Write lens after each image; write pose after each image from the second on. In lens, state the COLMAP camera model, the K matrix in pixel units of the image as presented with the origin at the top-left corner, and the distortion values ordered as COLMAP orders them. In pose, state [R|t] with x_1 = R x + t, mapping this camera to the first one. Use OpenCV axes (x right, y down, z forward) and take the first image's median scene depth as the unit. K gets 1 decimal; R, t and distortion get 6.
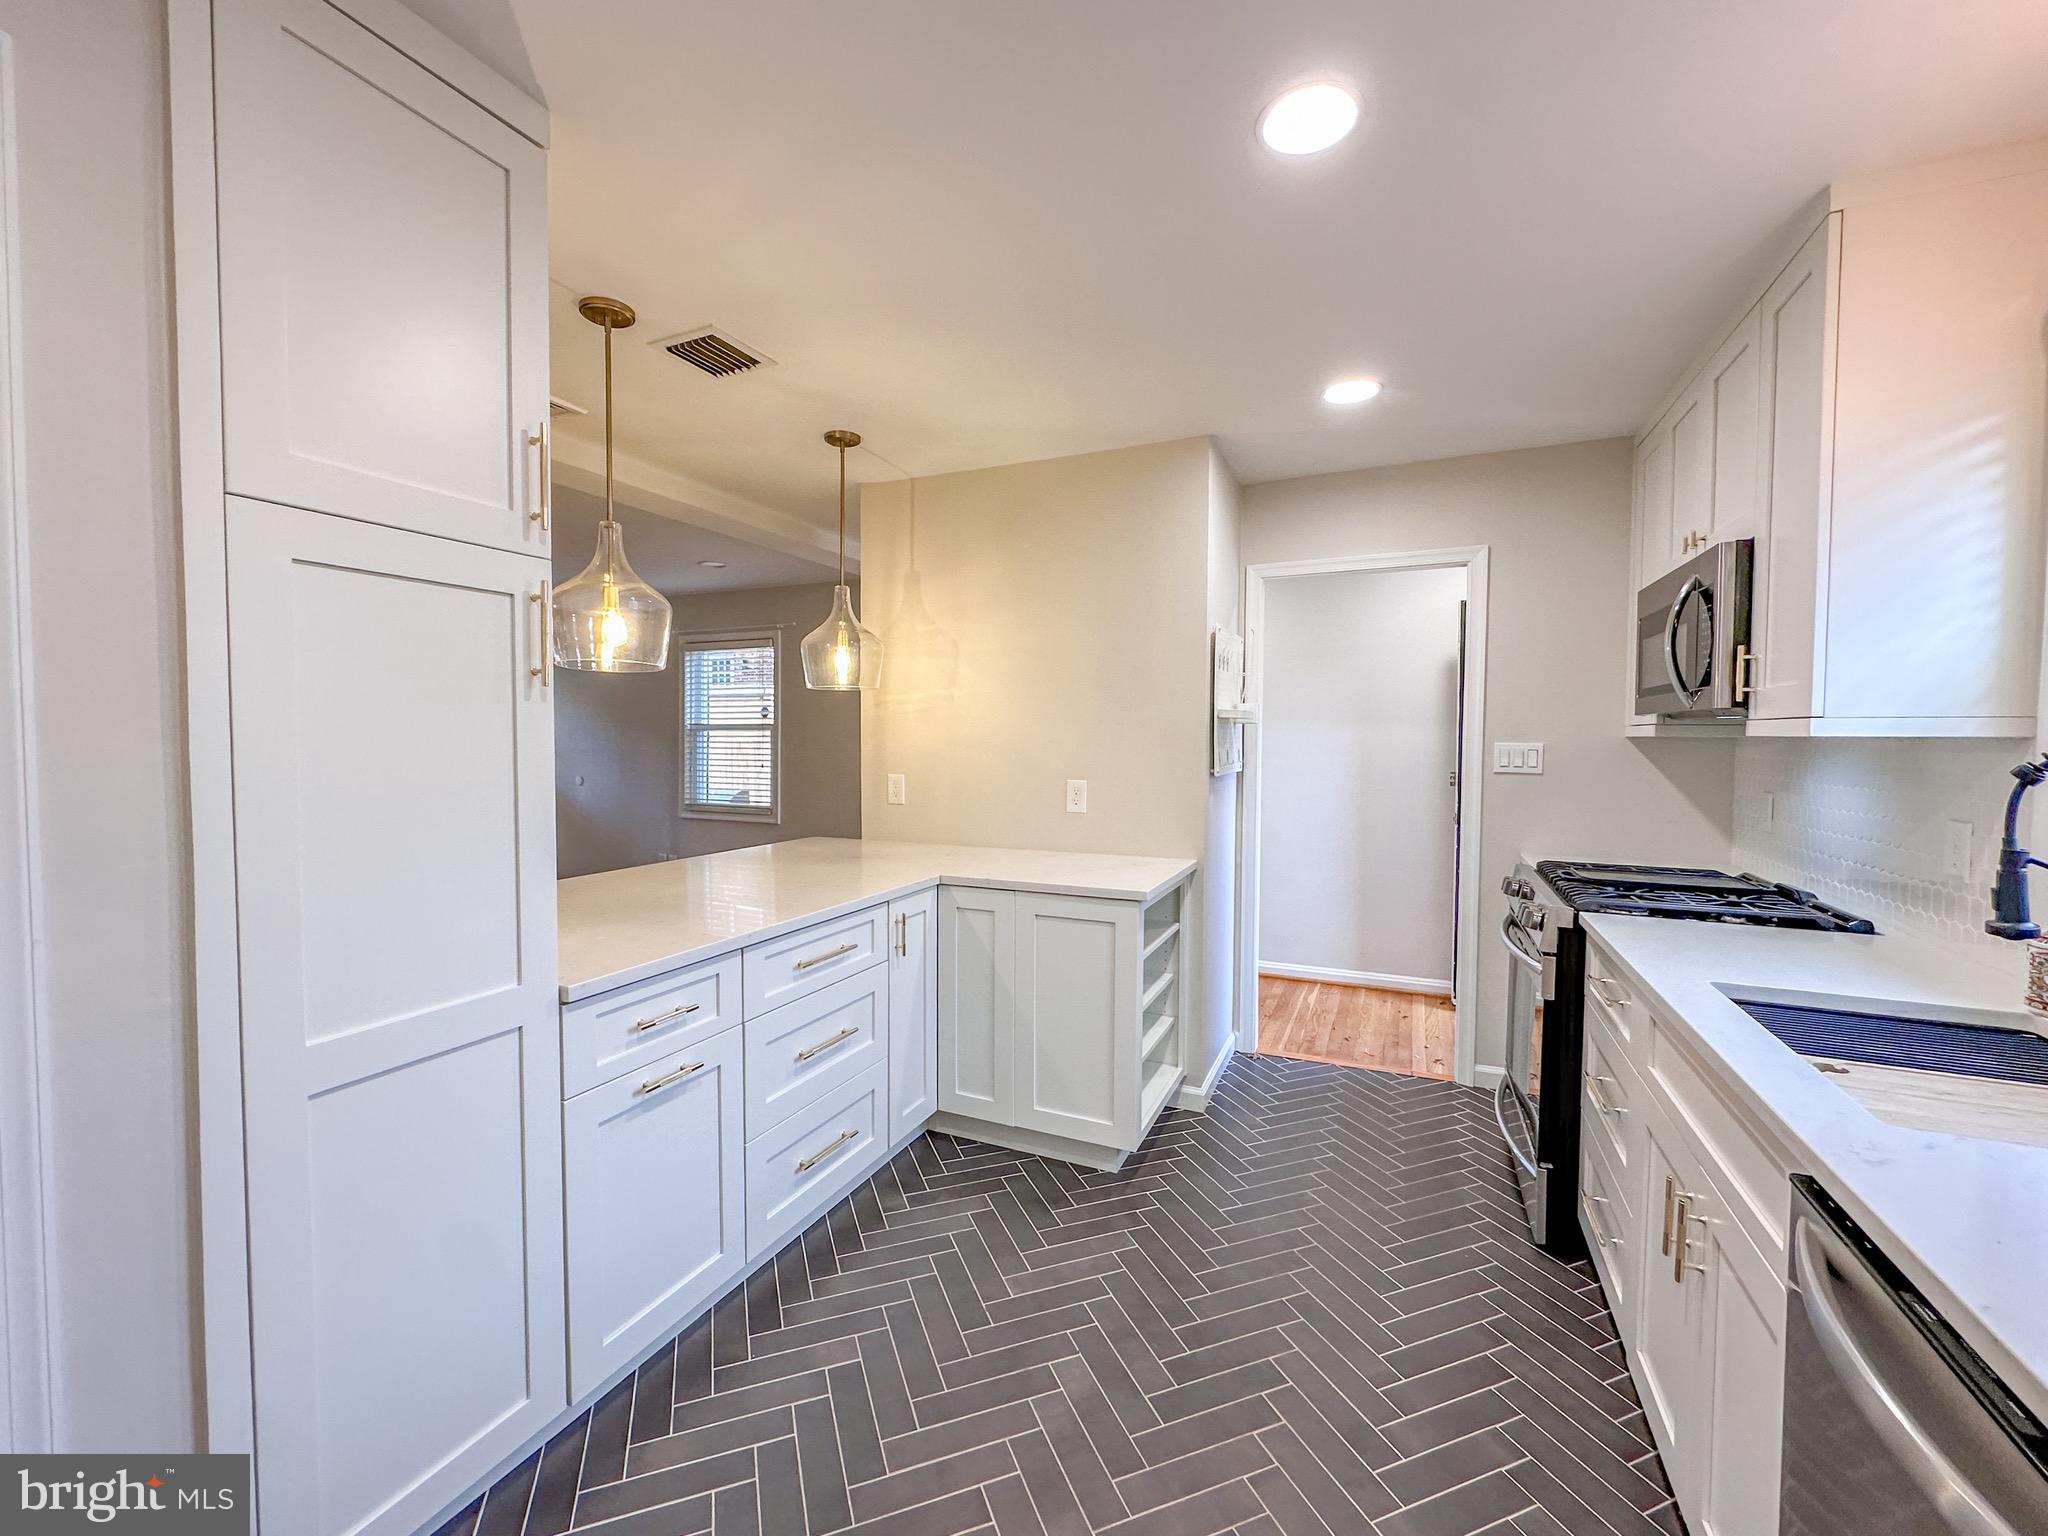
lens RADIAL K [[830.1, 0, 1029.7], [0, 830.1, 770.0], [0, 0, 1]] dist [0.002042, 0.000358]
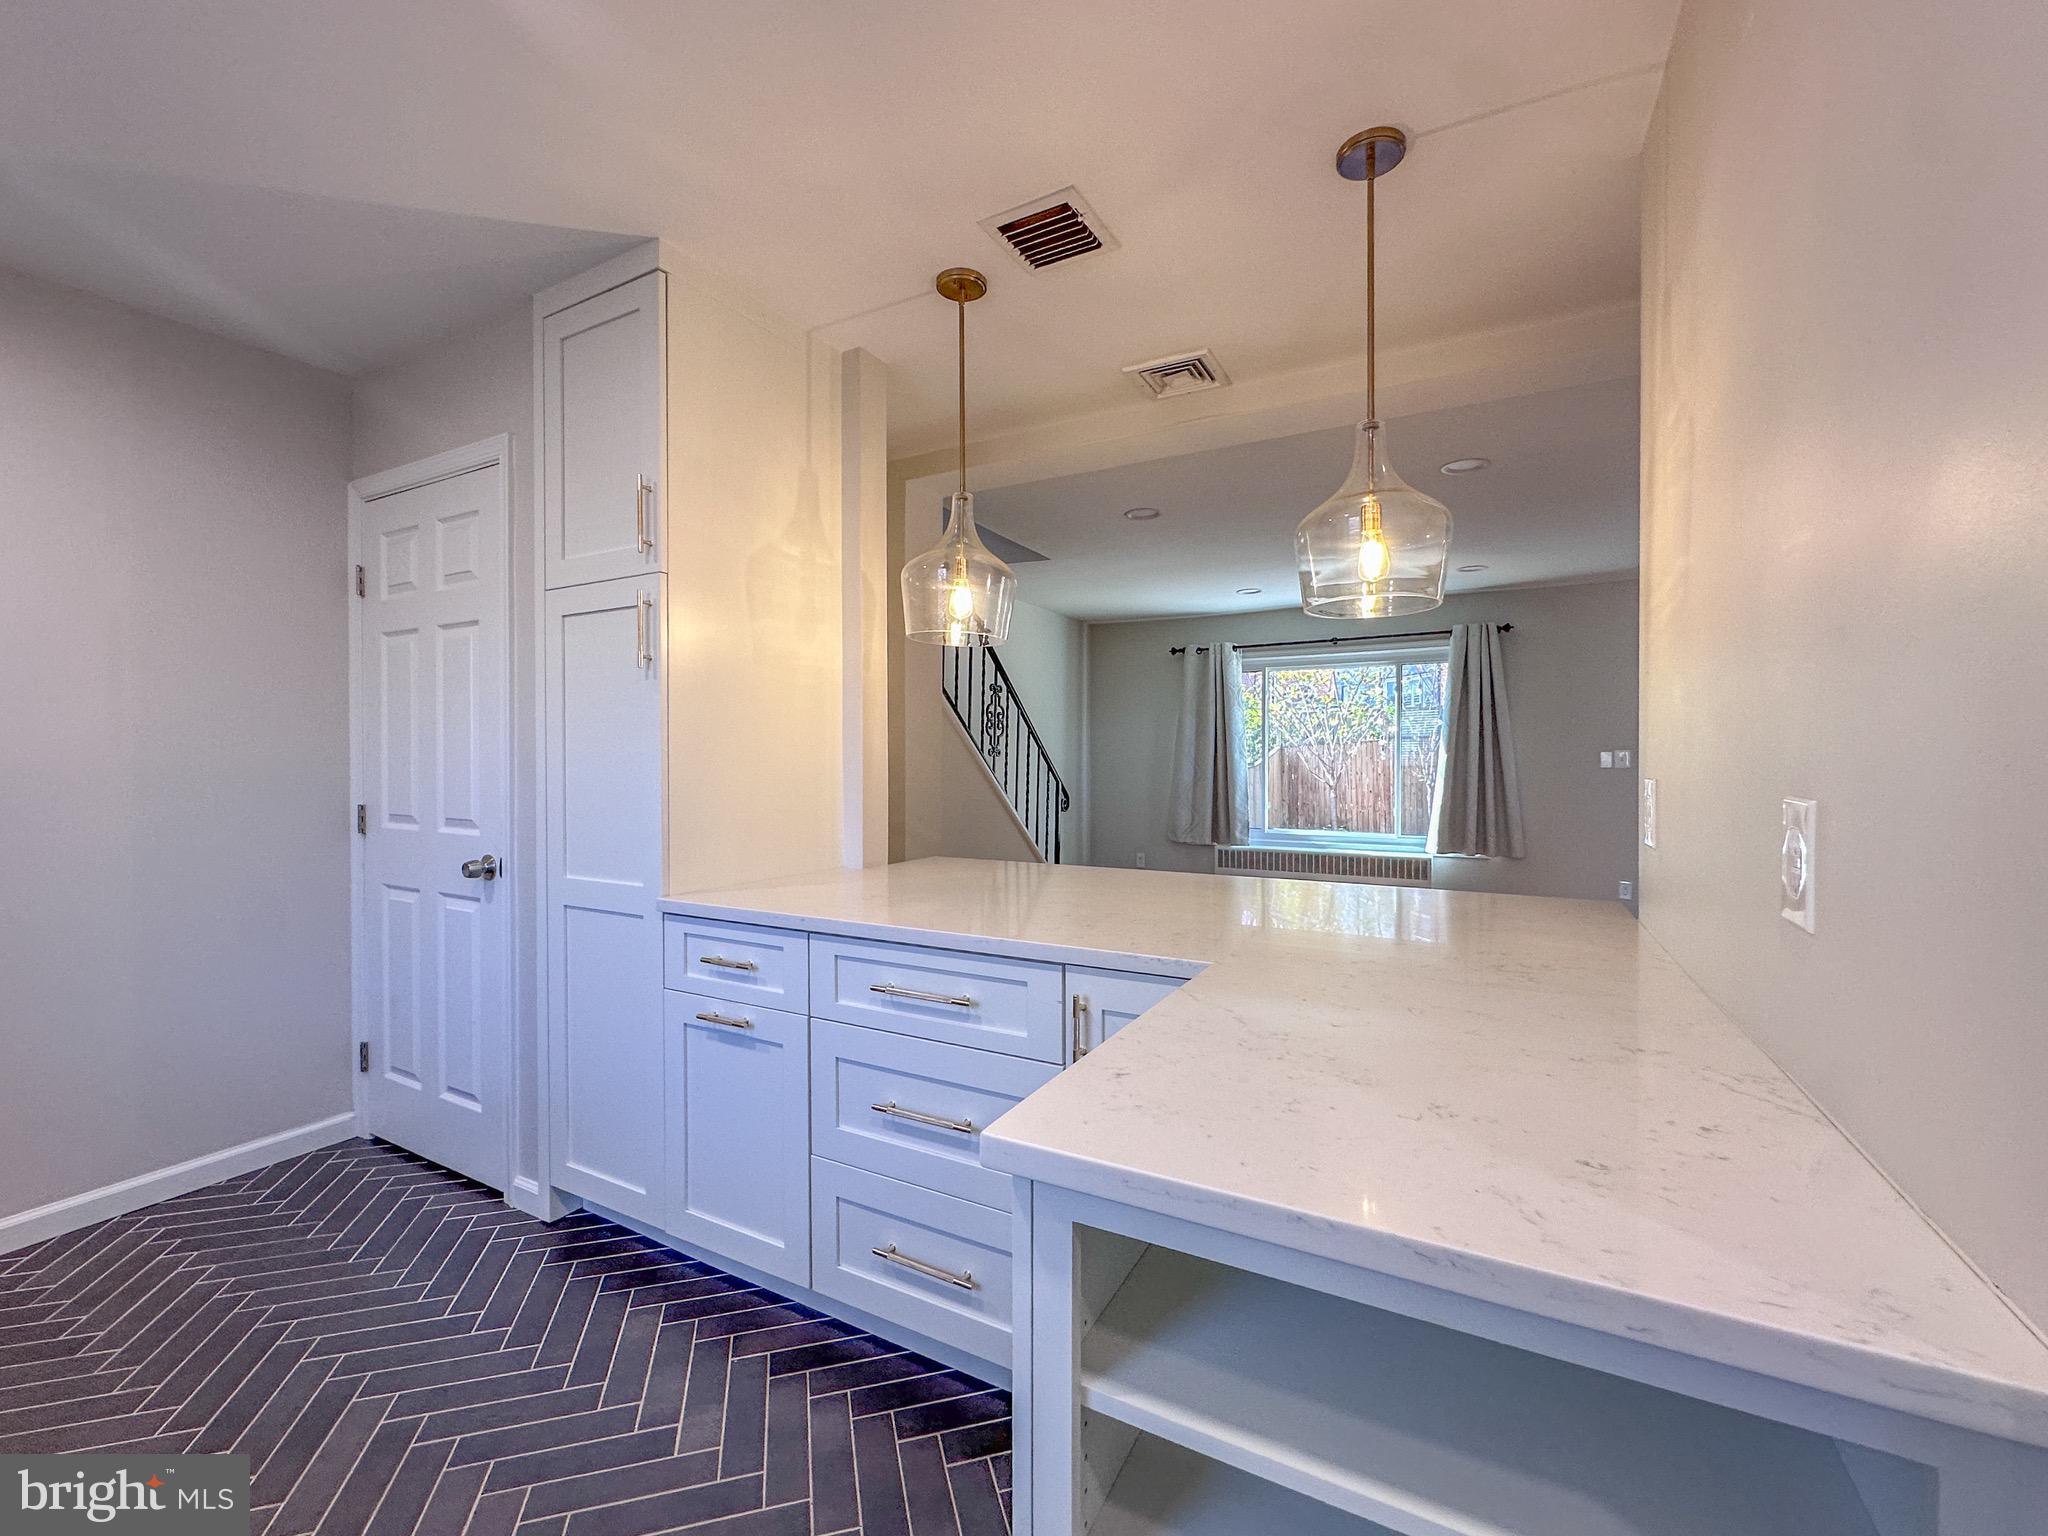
lens RADIAL K [[830.1, 0, 1029.7], [0, 830.1, 770.0], [0, 0, 1]] dist [0.002042, 0.000358]
pose [[-0.078515, 0.008331, -0.996878, 0.391327], [-0.042337, 0.999035, 0.011683, 0.013187], [0.996014, 0.043122, -0.078087, 0.949851]]
